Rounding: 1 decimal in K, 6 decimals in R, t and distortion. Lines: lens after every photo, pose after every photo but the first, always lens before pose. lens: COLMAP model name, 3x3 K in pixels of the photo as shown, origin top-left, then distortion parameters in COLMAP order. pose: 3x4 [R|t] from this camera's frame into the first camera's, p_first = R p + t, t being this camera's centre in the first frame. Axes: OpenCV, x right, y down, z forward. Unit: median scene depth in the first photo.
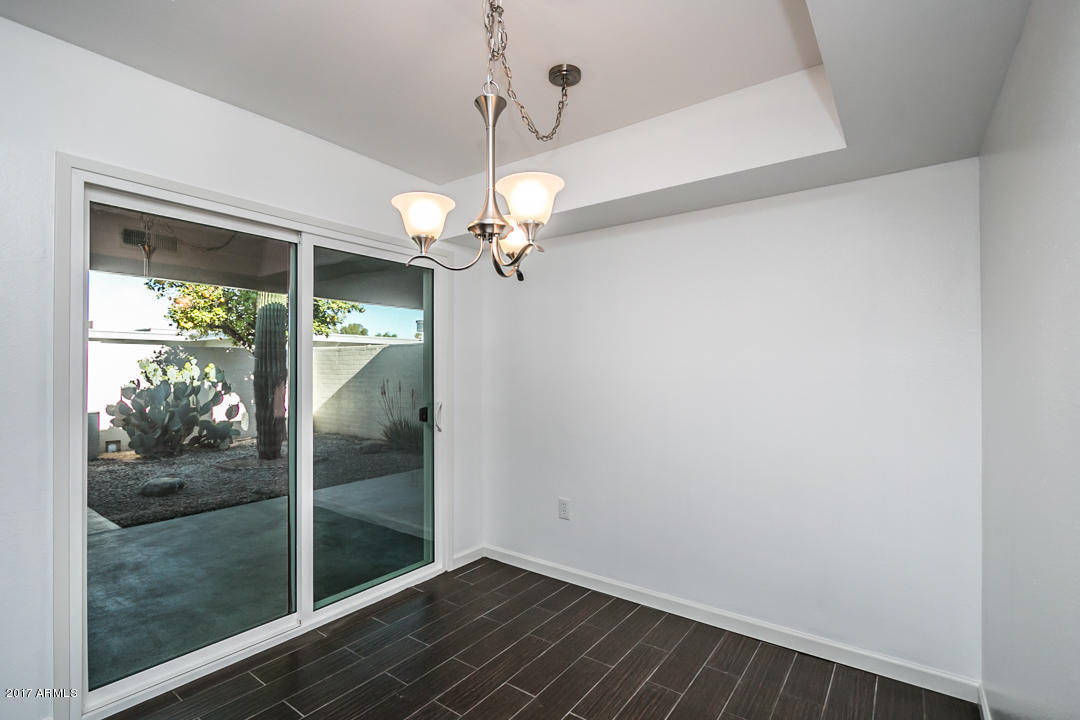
lens RADIAL K [[503.5, 0, 534.0], [0, 503.5, 362.6], [0, 0, 1]] dist [-0.018956, 0.003374]
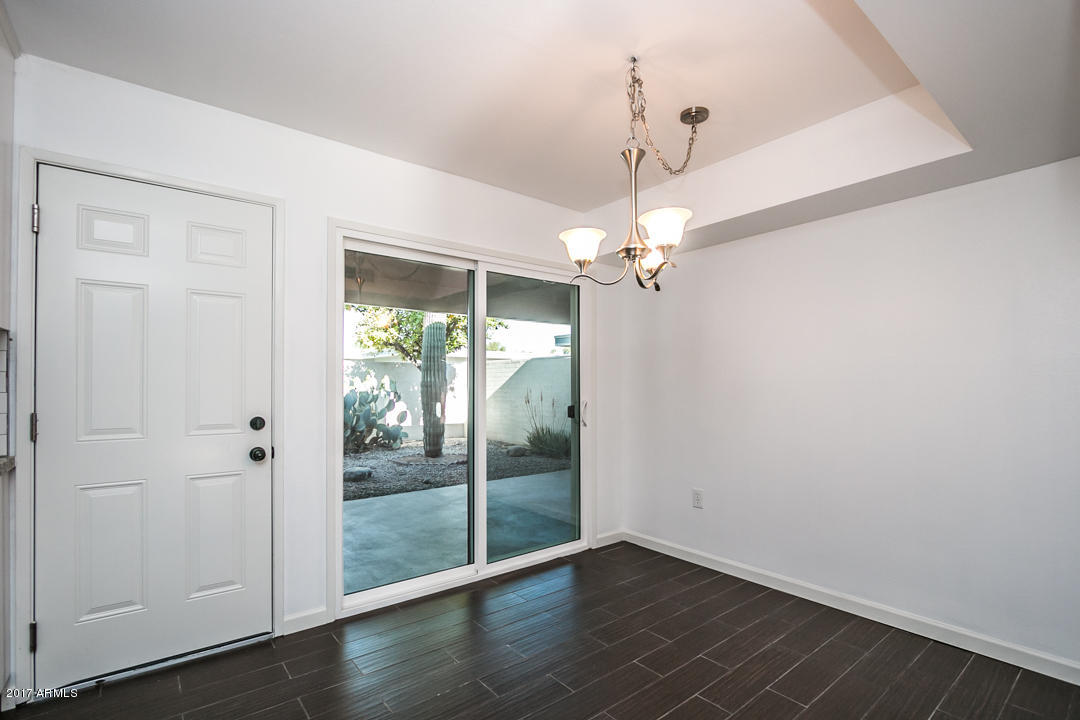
lens RADIAL K [[503.5, 0, 536.4], [0, 503.5, 377.6], [0, 0, 1]] dist [-0.018956, 0.003374]
pose [[0.966886, -0.003805, -0.255179, 0.000052], [0.003121, 0.999990, -0.003084, 0.019553], [0.255188, 0.002186, 0.966889, -0.099440]]
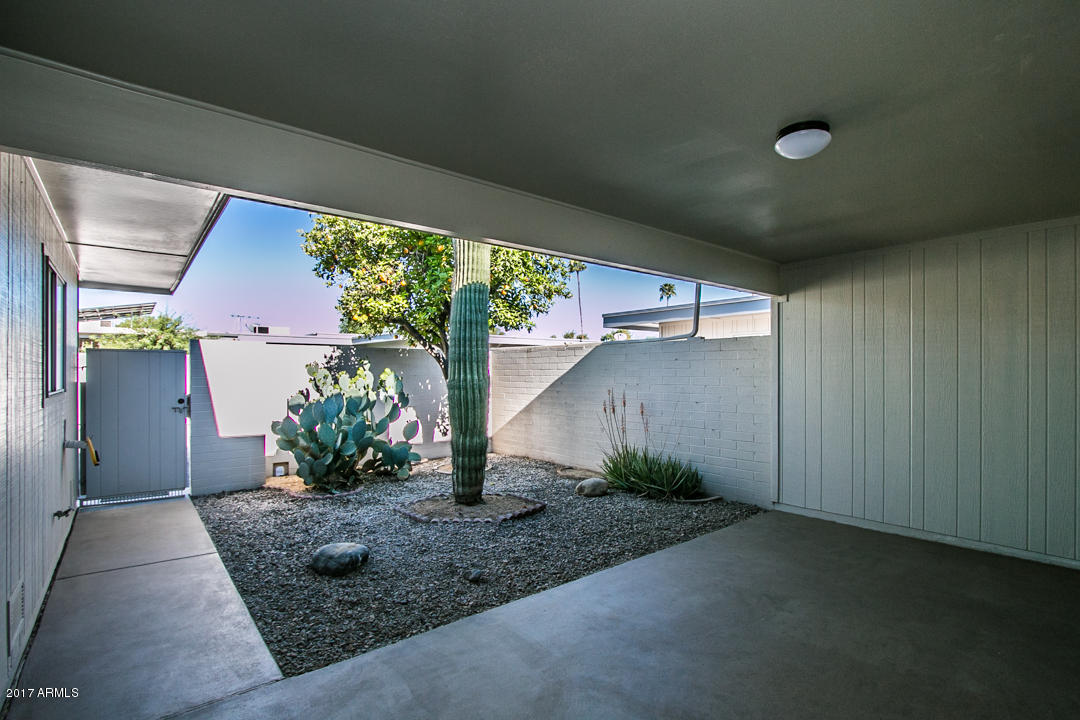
lens RADIAL K [[503.5, 0, 528.2], [0, 503.5, 370.4], [0, 0, 1]] dist [-0.018956, 0.003374]
pose [[0.967333, -0.002057, -0.253501, -0.407200], [0.004327, 0.999955, 0.008398, -0.001600], [0.253473, -0.009221, 0.967299, 0.514904]]
